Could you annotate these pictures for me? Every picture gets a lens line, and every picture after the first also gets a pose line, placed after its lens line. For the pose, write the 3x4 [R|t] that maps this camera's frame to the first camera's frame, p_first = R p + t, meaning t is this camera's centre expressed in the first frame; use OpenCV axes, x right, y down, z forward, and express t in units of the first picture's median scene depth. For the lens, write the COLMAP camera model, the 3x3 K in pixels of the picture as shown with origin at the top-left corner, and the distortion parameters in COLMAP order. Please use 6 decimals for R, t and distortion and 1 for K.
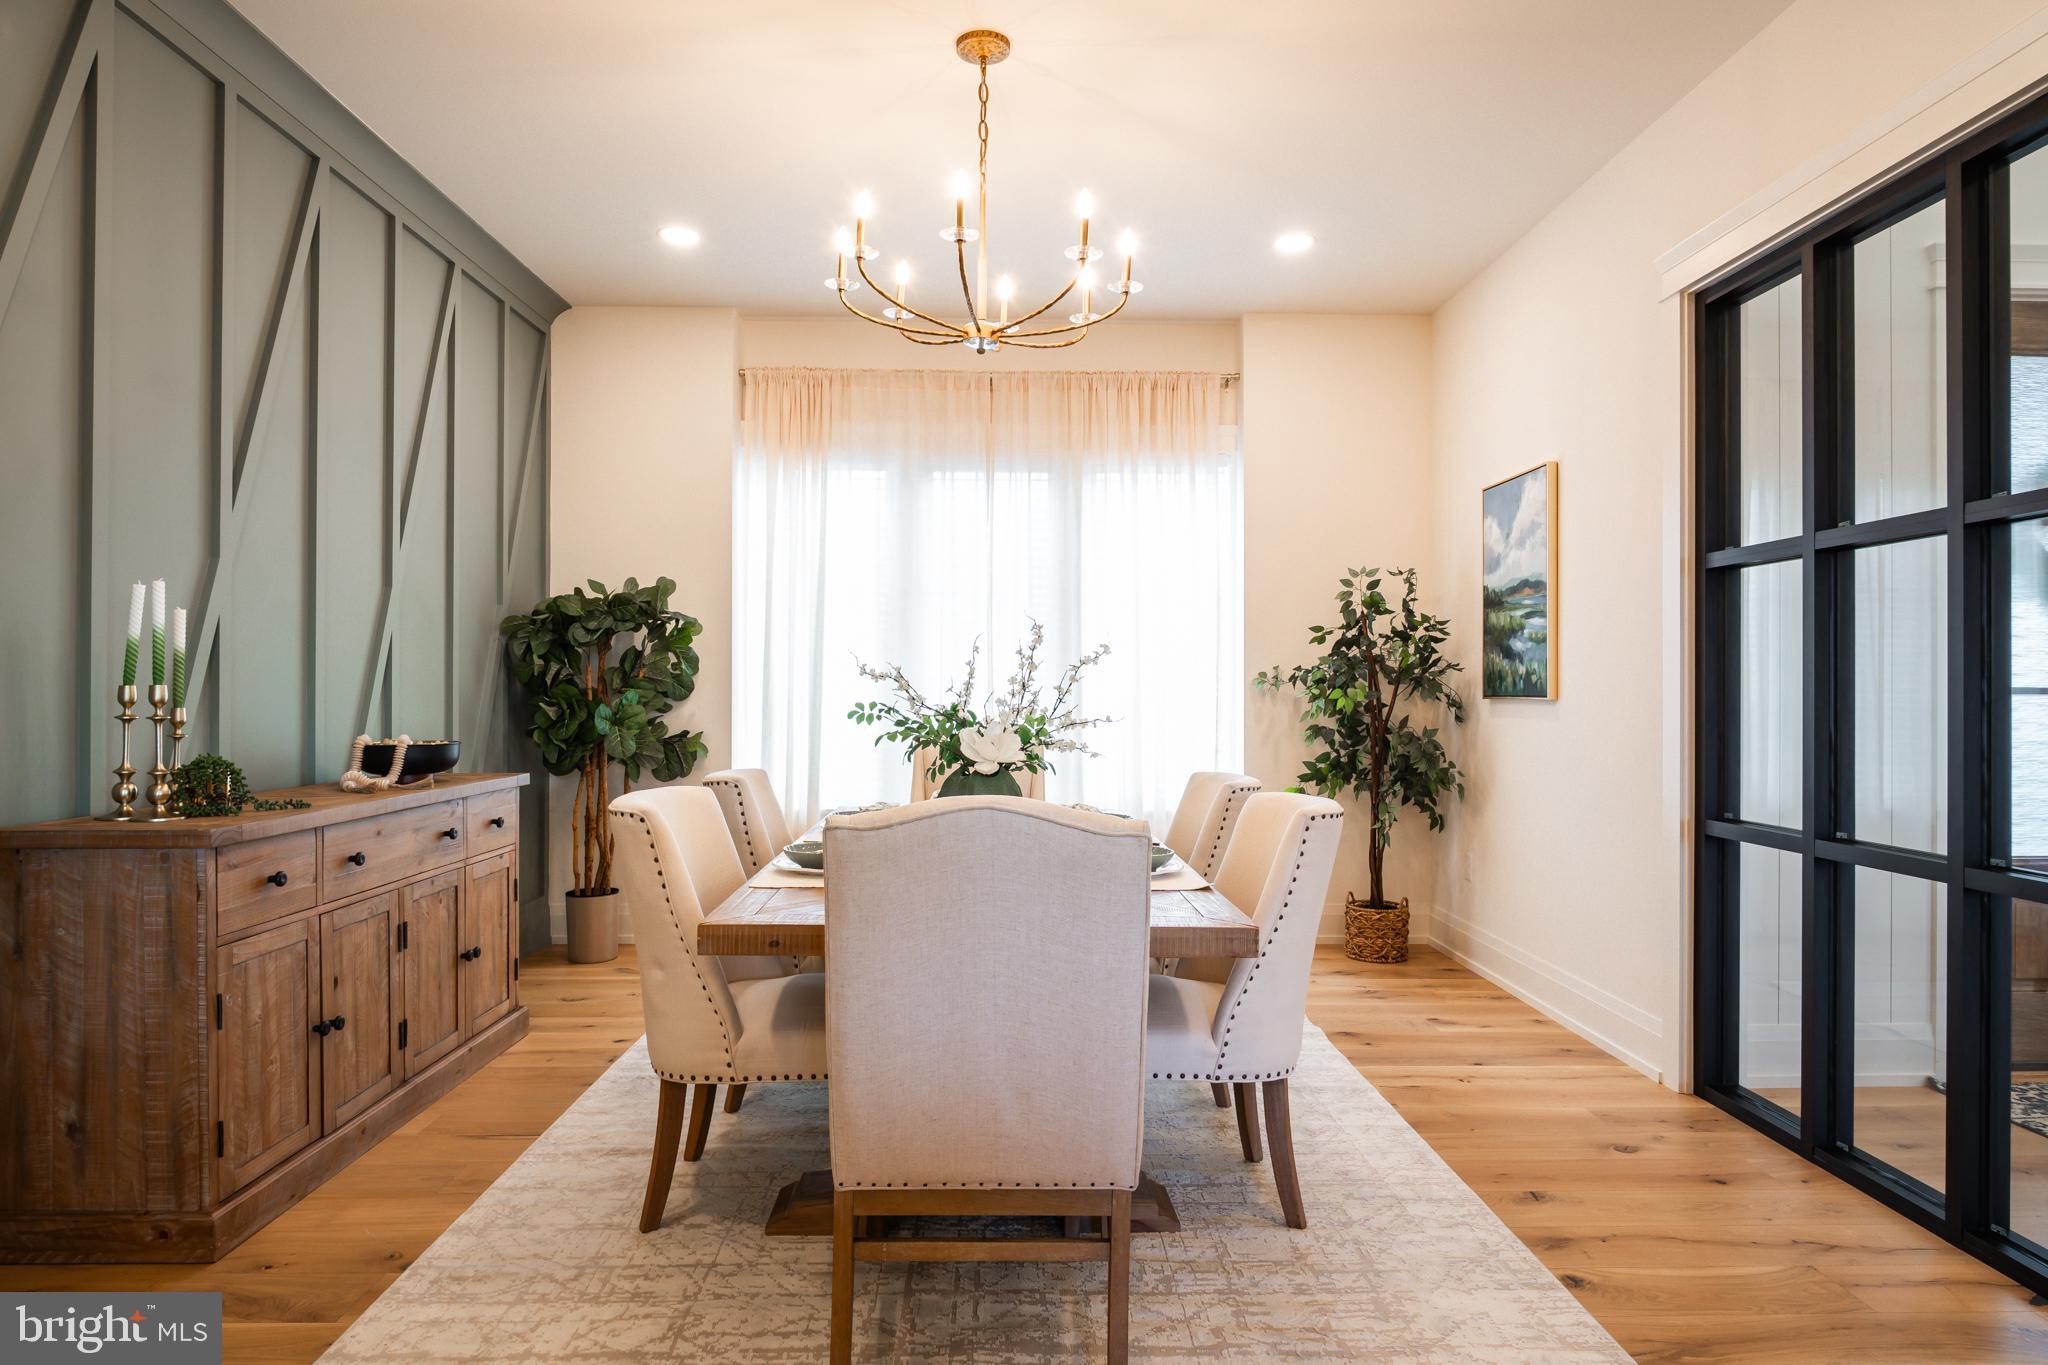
lens RADIAL K [[1167.4, 0, 1024.0], [0, 1167.4, 682.5], [0, 0, 1]] dist [-0.006760, -0.003405]
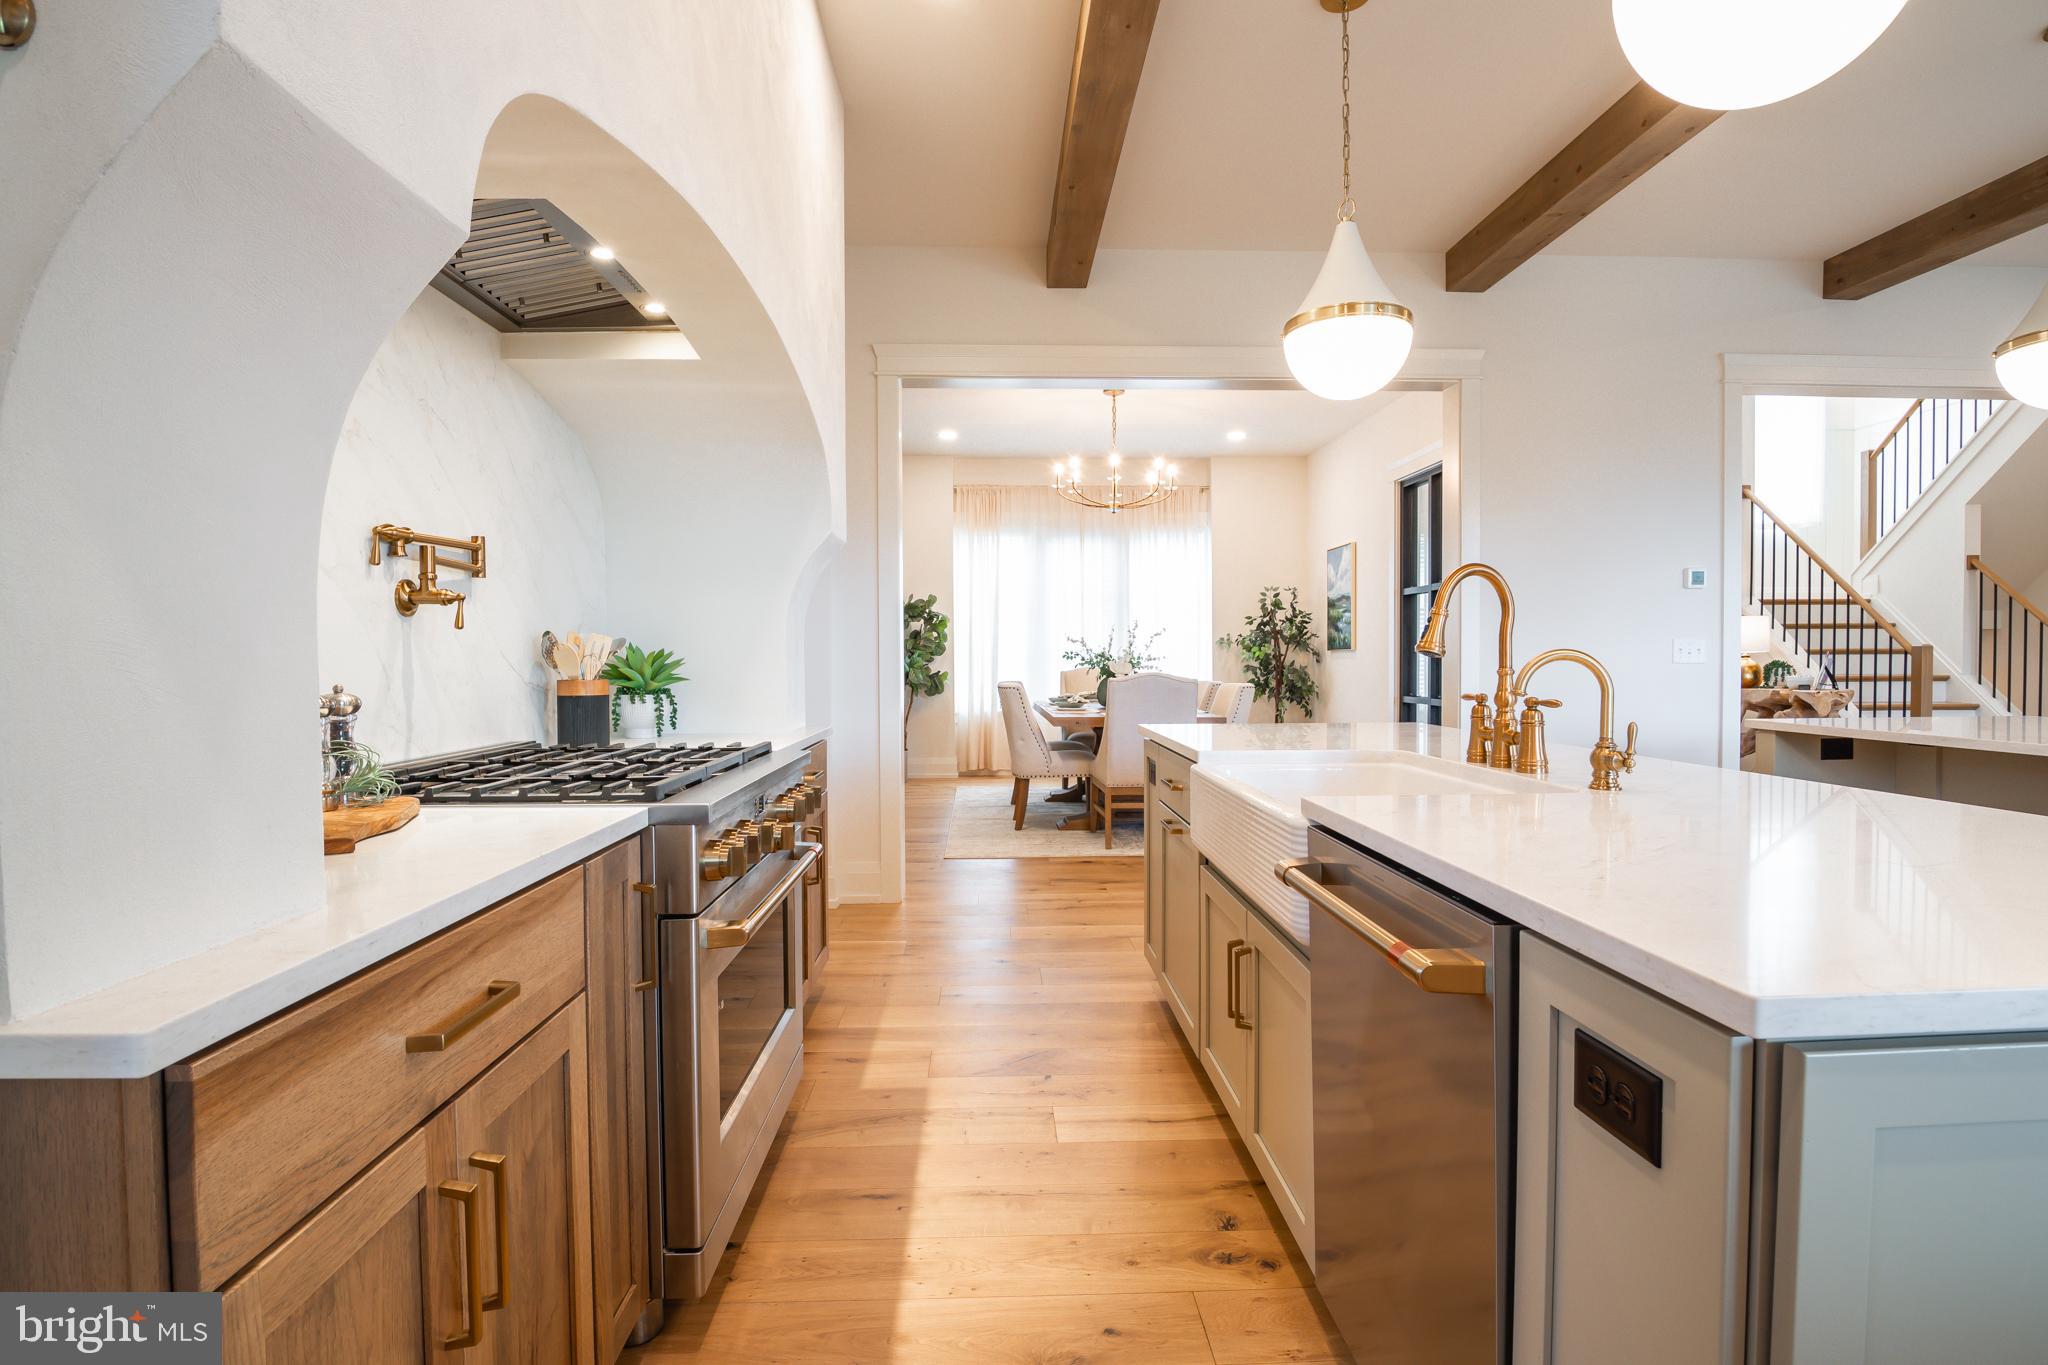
lens RADIAL K [[1028.1, 0, 1024.0], [0, 1028.1, 682.5], [0, 0, 1]] dist [-0.006981, -0.014840]
pose [[0.999693, -0.009729, 0.022789, -0.183866], [0.009074, 0.999547, 0.028699, 0.012514], [-0.023058, -0.028483, 0.999328, -0.791314]]
